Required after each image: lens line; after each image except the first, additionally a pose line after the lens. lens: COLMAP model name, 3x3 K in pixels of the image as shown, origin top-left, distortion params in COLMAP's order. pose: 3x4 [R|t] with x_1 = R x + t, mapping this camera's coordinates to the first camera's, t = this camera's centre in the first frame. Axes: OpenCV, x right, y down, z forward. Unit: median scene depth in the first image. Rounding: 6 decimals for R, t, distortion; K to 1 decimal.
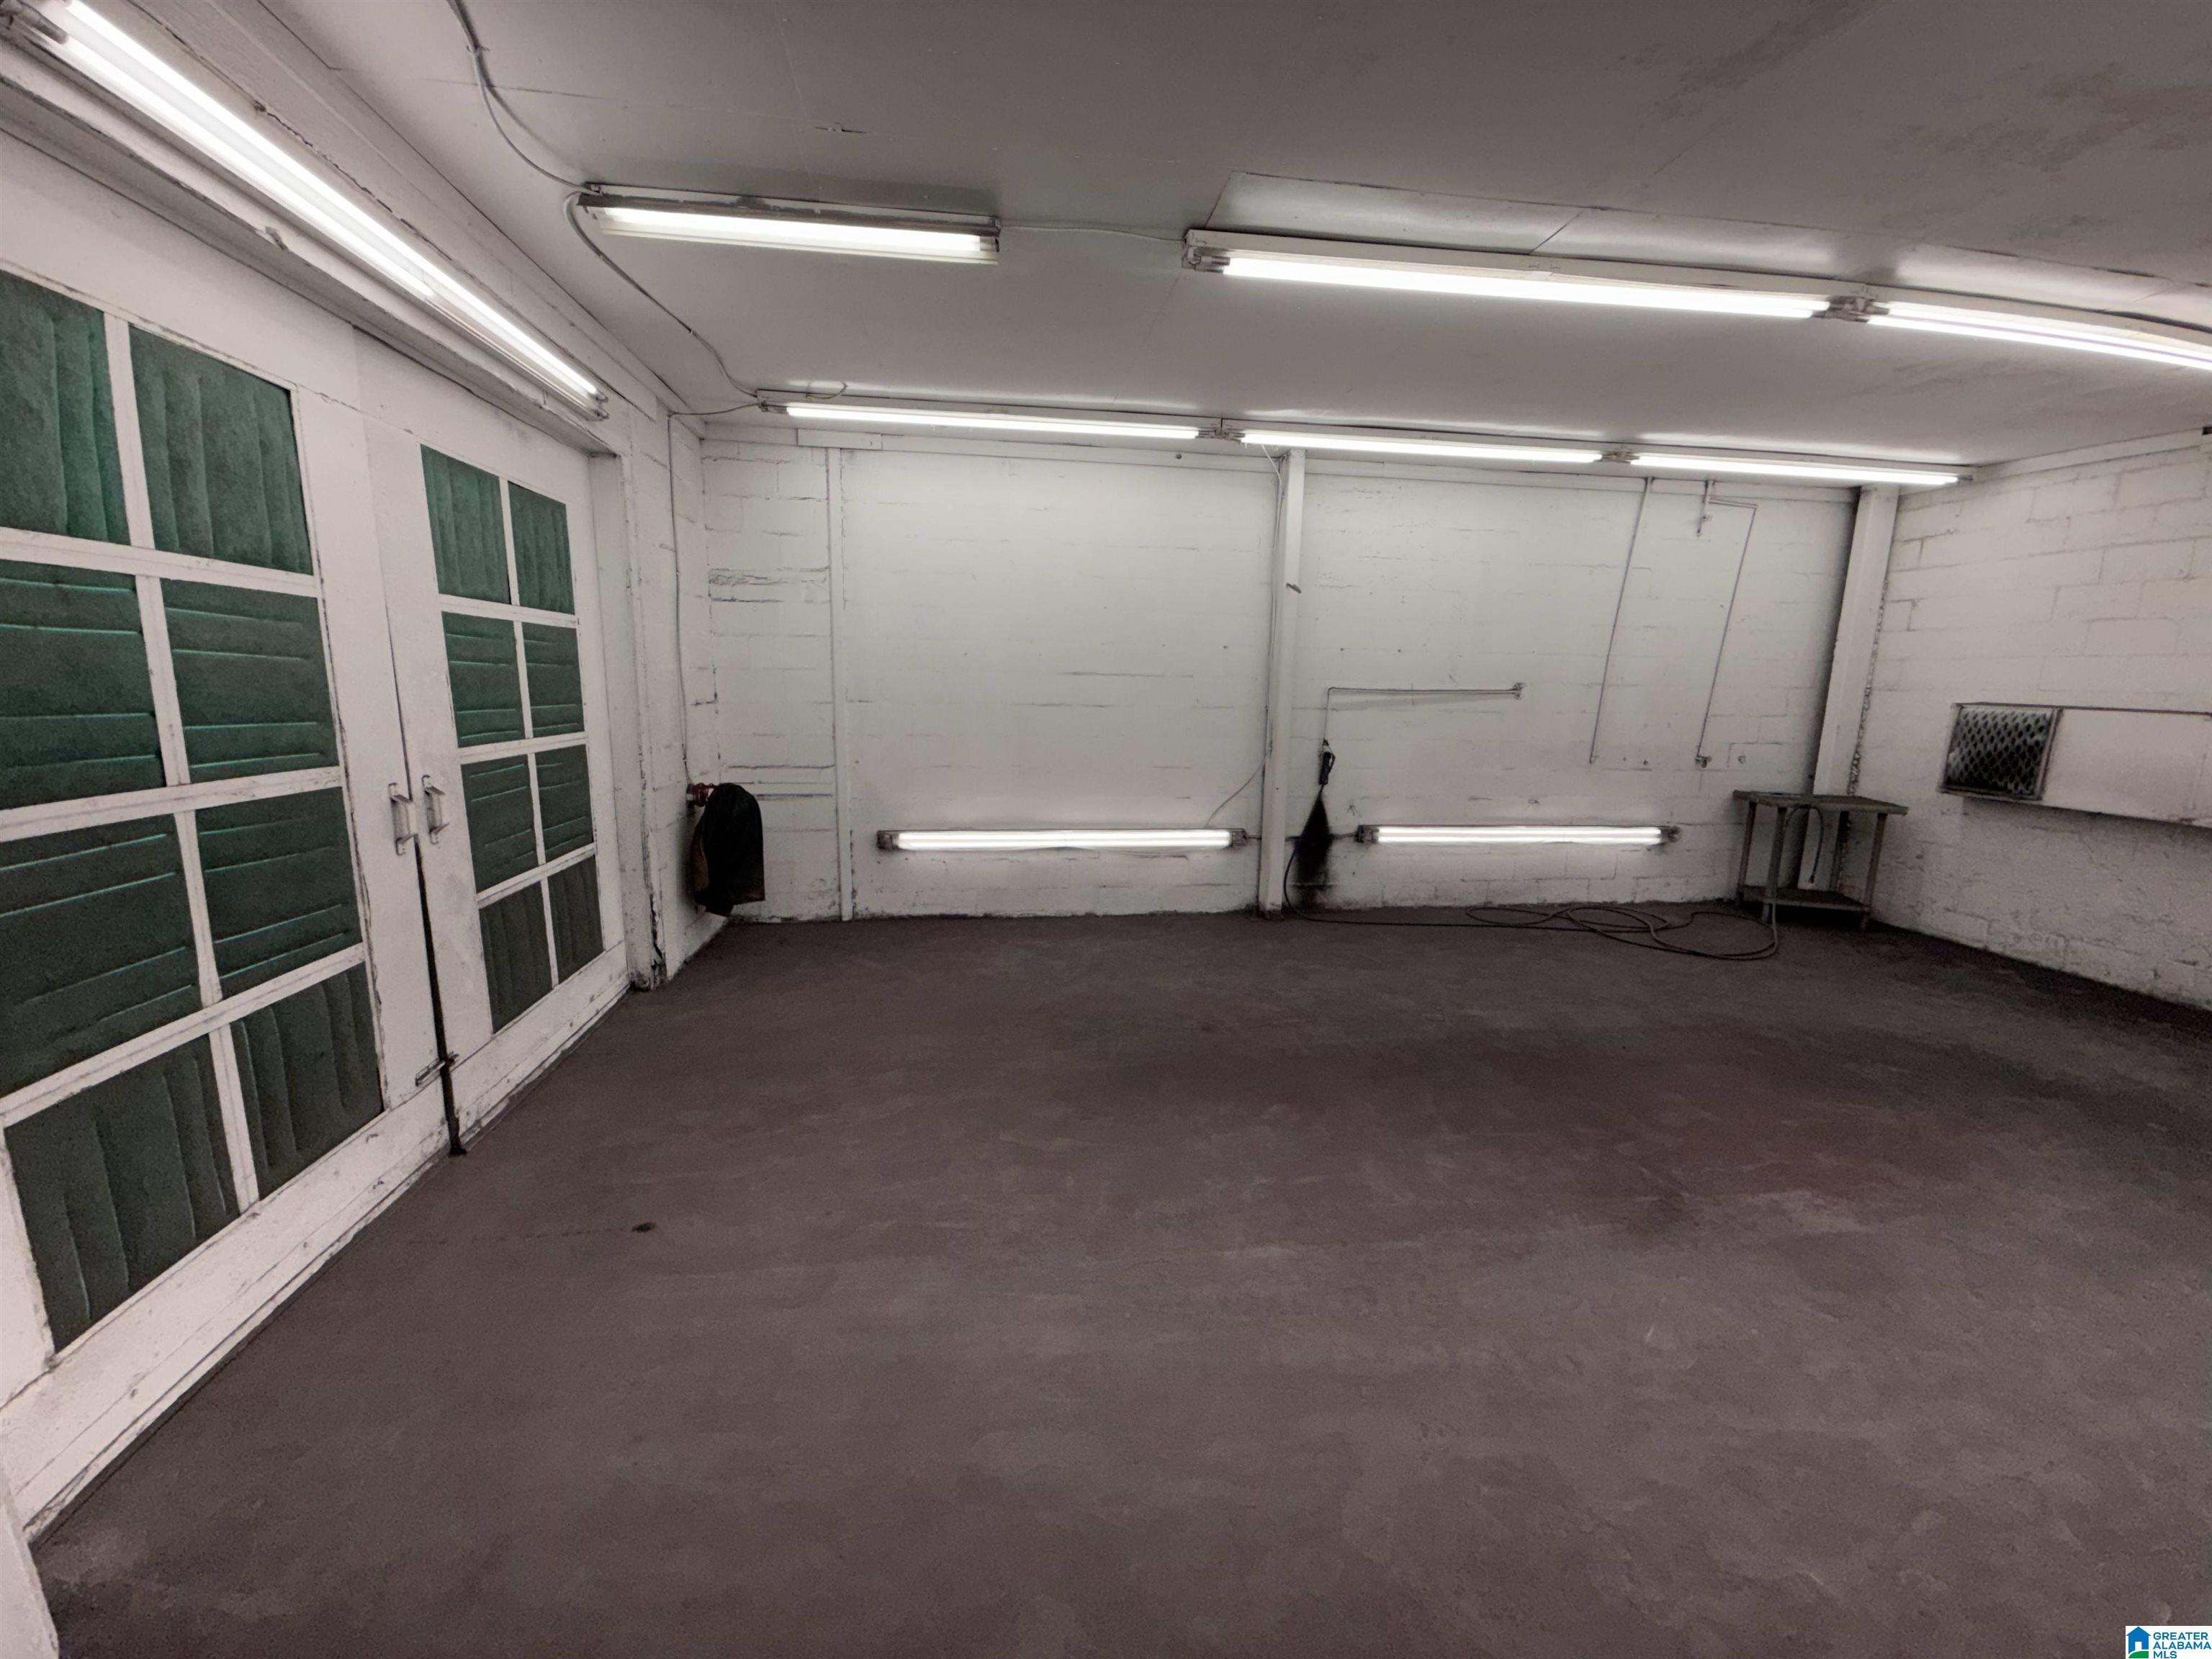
lens RADIAL K [[878.3, 0, 1115.6], [0, 878.3, 832.2], [0, 0, 1]] dist [0.009367, -0.001246]
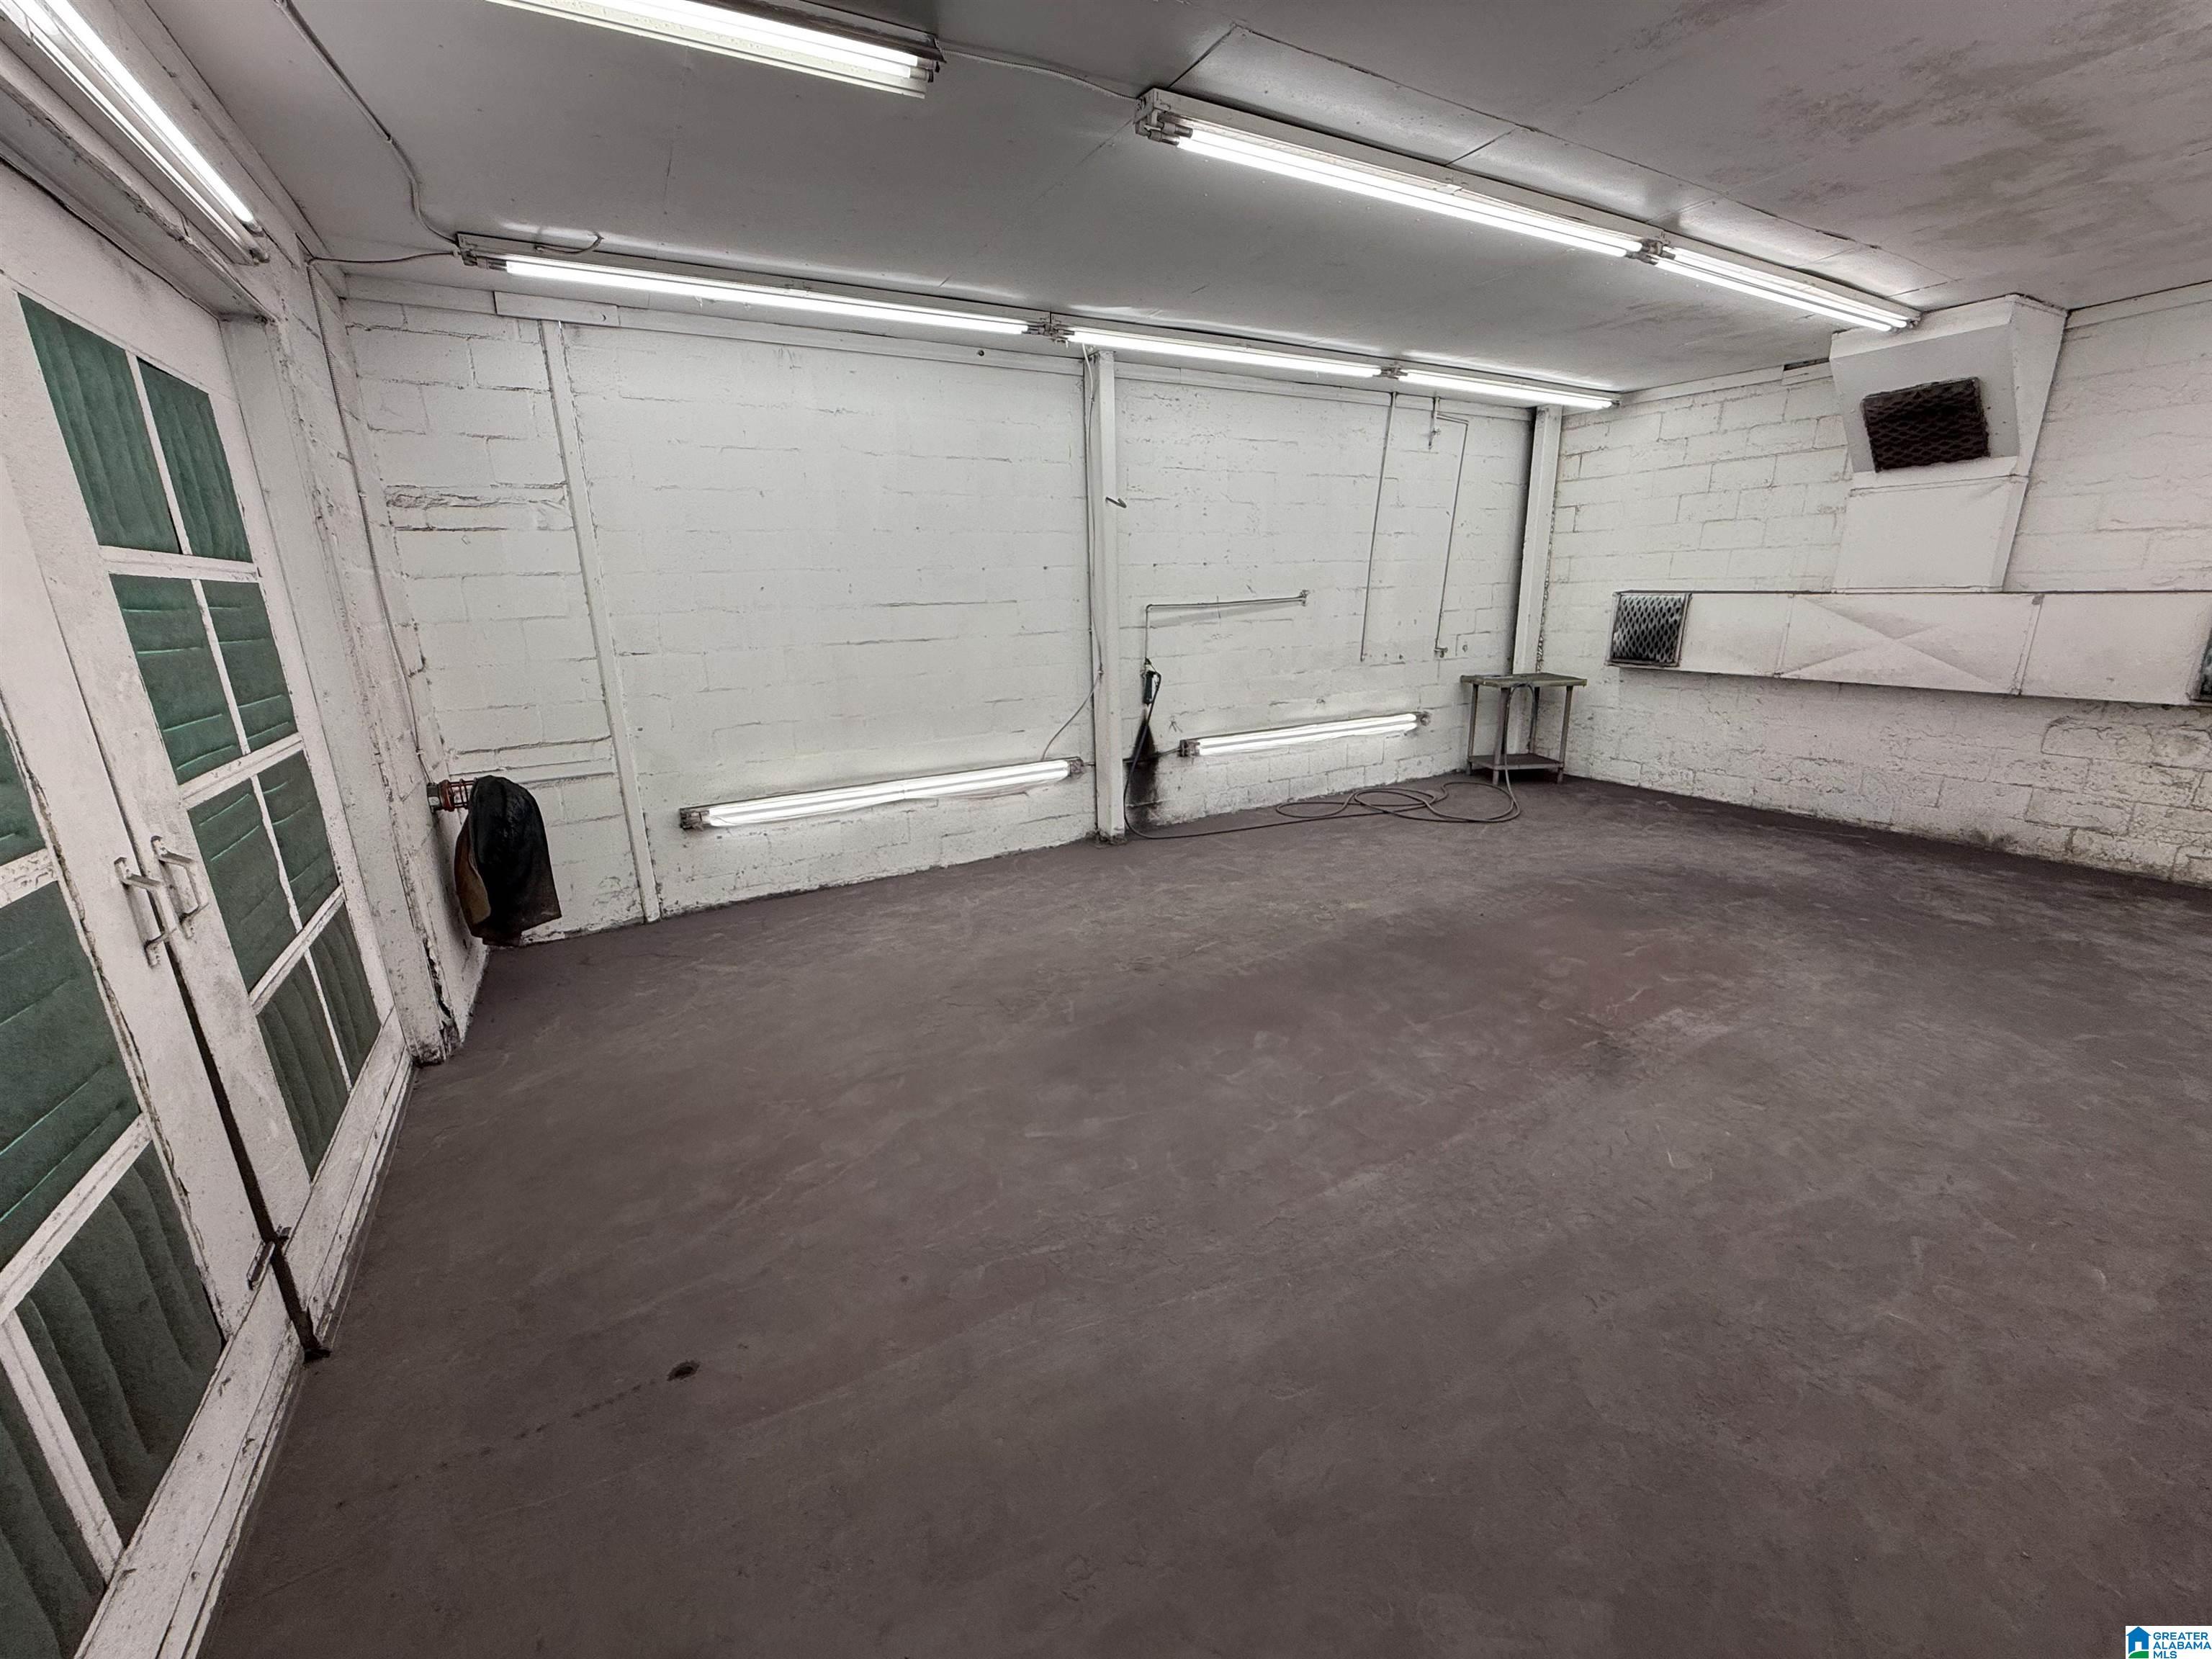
lens RADIAL K [[878.3, 0, 1112.2], [0, 878.3, 831.4], [0, 0, 1]] dist [0.009367, -0.001246]
pose [[0.929603, -0.140513, 0.340726, -0.205140], [0.106298, 0.987405, 0.117186, -0.040782], [-0.352901, -0.072718, 0.932831, 0.088911]]
